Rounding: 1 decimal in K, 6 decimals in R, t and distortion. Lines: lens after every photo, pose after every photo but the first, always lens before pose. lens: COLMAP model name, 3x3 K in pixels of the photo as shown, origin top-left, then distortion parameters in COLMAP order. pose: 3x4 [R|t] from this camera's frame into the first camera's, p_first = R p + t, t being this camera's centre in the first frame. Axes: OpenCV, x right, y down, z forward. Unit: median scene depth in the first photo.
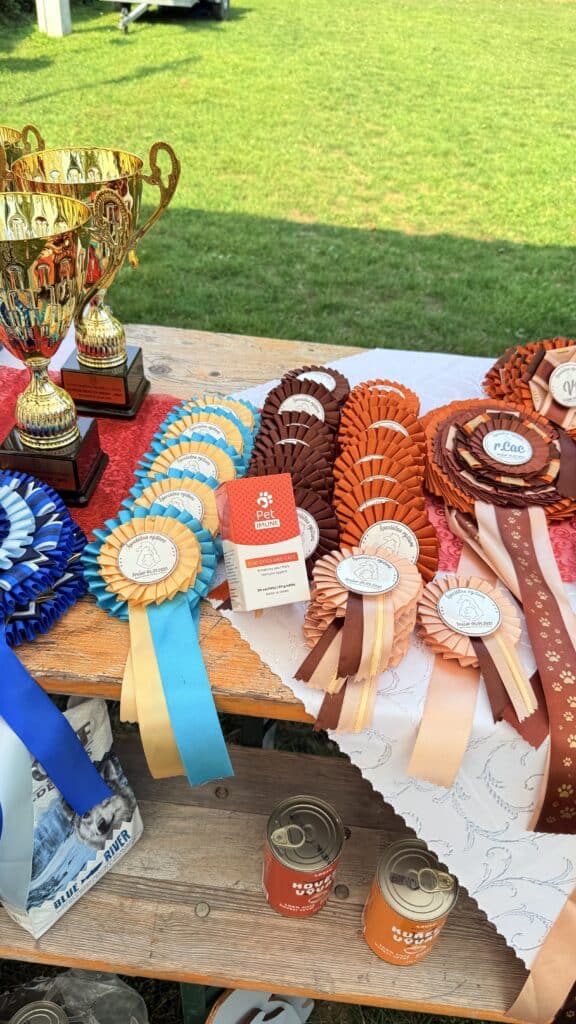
lens RADIAL K [[744.8, 0, 282.5], [0, 744.8, 510.0], [0, 0, 1]] dist [0.018041, -0.038124]
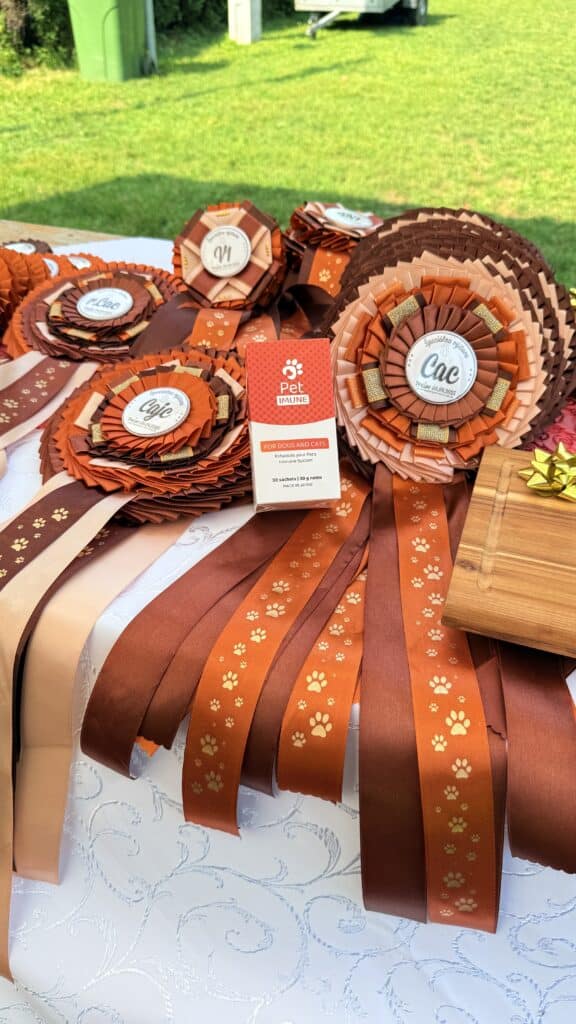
lens RADIAL K [[732.5, 0, 287.3], [0, 732.5, 512.1], [0, 0, 1]] dist [0.044490, -0.069006]
pose [[0.962734, 0.116371, -0.244132, 0.741150], [-0.120333, 0.992733, -0.001327, 0.135358], [0.242203, 0.030654, 0.969741, 0.206145]]
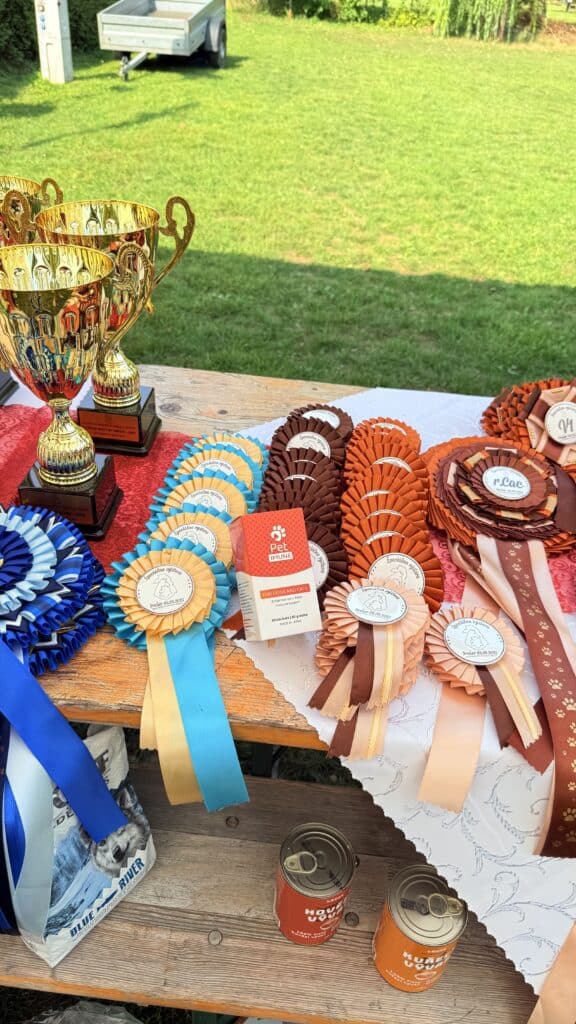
lens RADIAL K [[741.6, 0, 282.0], [0, 741.6, 508.1], [0, 0, 1]] dist [0.032767, -0.059522]
pose [[0.999975, -0.001363, 0.006937, -0.018740], [0.001682, 0.998926, -0.046303, -0.000831], [-0.006866, 0.046314, 0.998903, -0.032717]]
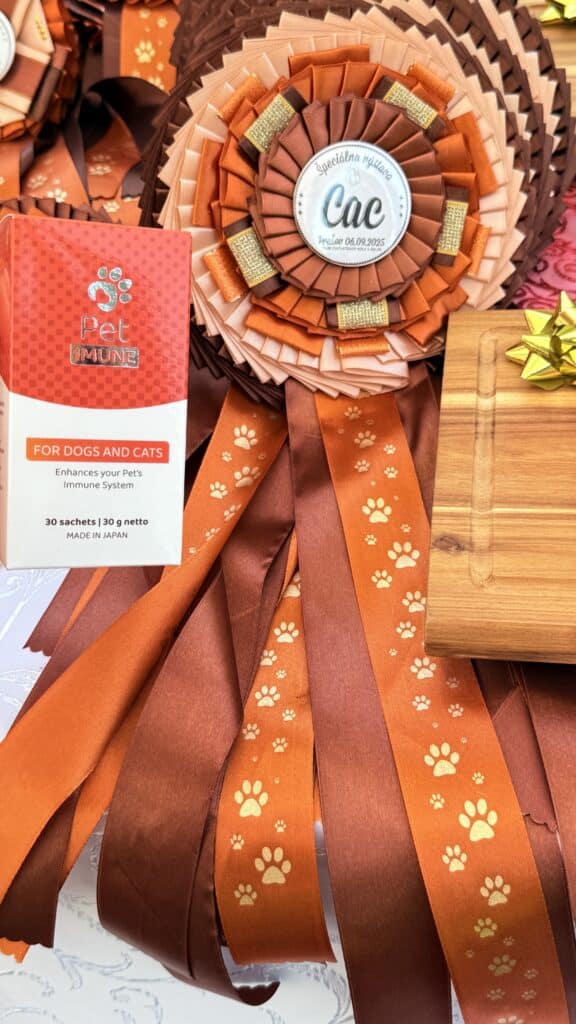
lens RADIAL K [[1096.7, 0, 306.4], [0, 1096.7, 479.1], [0, 0, 1]] dist [0.147138, -0.477329]
pose [[0.981451, -0.077129, -0.175514, 0.766579], [0.099711, 0.987297, 0.123702, 0.061505], [0.163744, -0.138908, 0.976674, 0.262655]]
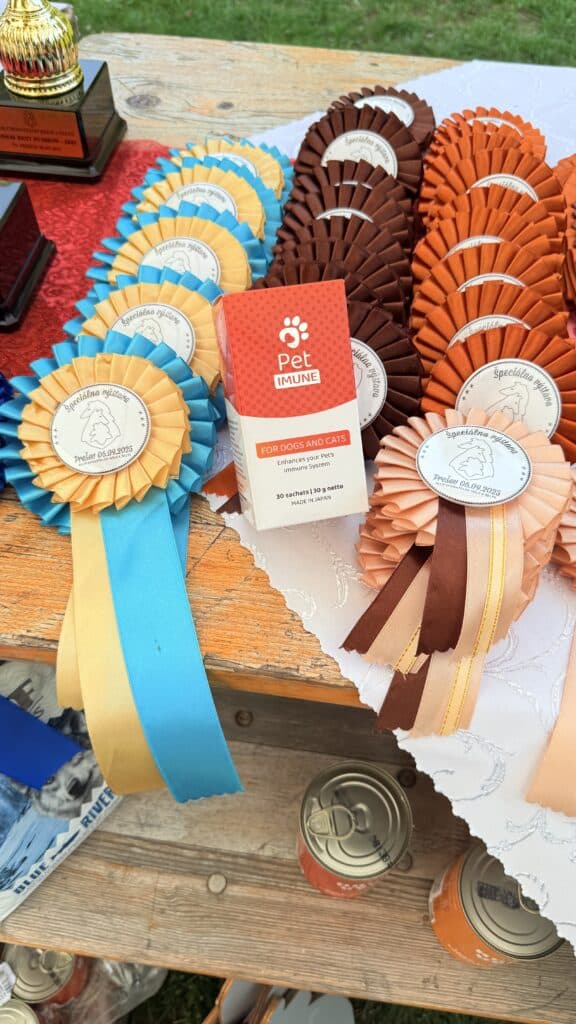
lens RADIAL K [[748.2, 0, 280.8], [0, 748.2, 516.5], [0, 0, 1]] dist [0.007215, -0.060153]
pose [[0.997707, 0.007815, -0.067233, 0.004366], [0.012101, 0.956715, 0.290776, -0.032007], [0.066595, -0.290922, 0.954426, 0.324336]]
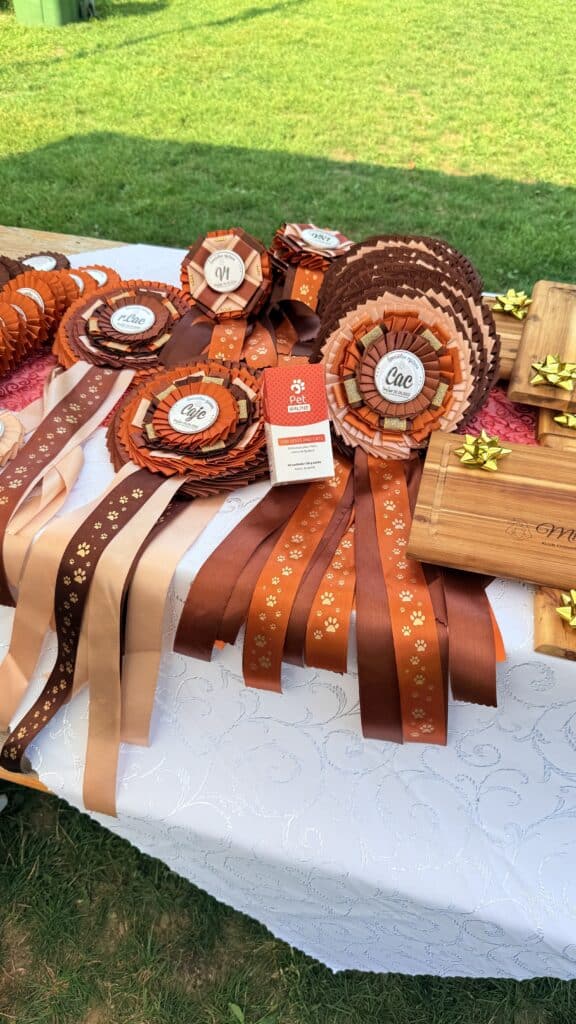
lens RADIAL K [[728.7, 0, 290.5], [0, 728.7, 513.8], [0, 0, 1]] dist [0.045754, -0.060953]
pose [[0.980524, 0.094155, -0.172359, 0.737823], [-0.083356, 0.994137, 0.068868, 0.108967], [0.177833, -0.053160, 0.982624, -0.051503]]
